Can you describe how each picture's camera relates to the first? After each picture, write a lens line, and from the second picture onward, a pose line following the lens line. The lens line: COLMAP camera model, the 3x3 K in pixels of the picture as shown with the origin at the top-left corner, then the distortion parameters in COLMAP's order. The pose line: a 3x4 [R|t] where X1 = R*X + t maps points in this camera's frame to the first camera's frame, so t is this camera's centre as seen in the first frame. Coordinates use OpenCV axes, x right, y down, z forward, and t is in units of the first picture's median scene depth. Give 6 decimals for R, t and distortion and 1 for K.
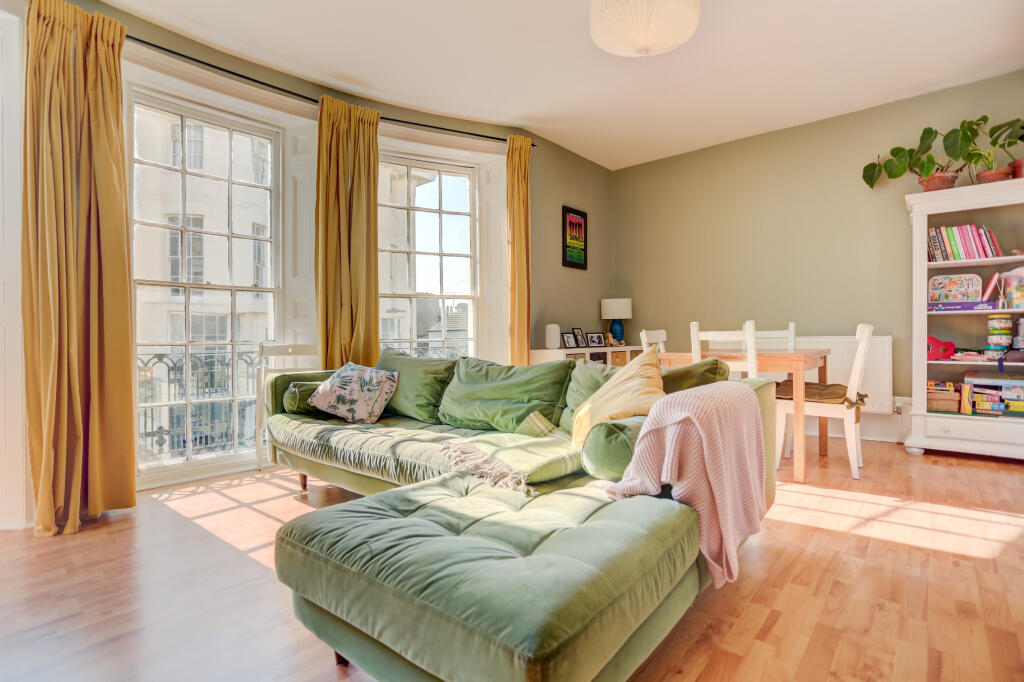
lens RADIAL K [[501.8, 0, 507.1], [0, 501.8, 340.6], [0, 0, 1]] dist [-0.065335, 0.031554]
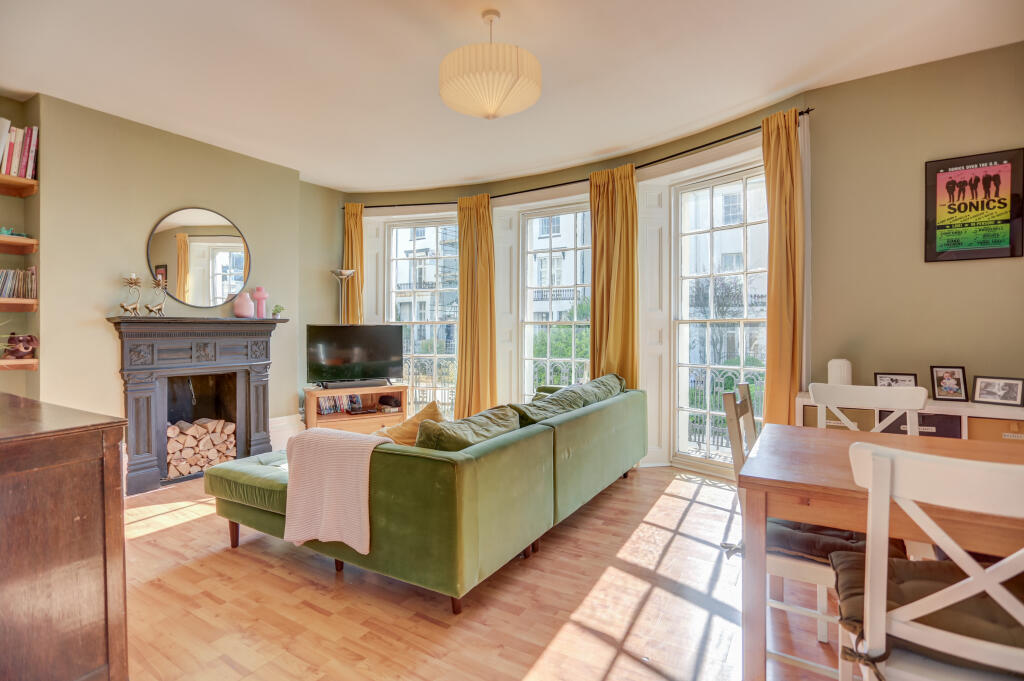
lens RADIAL K [[493.9, 0, 508.5], [0, 493.9, 333.3], [0, 0, 1]] dist [-0.056825, 0.028684]
pose [[0.161711, 0.017399, -0.986685, 1.147844], [-0.005460, 0.999845, 0.016736, -0.131787], [0.986823, 0.002680, 0.161781, 0.765623]]
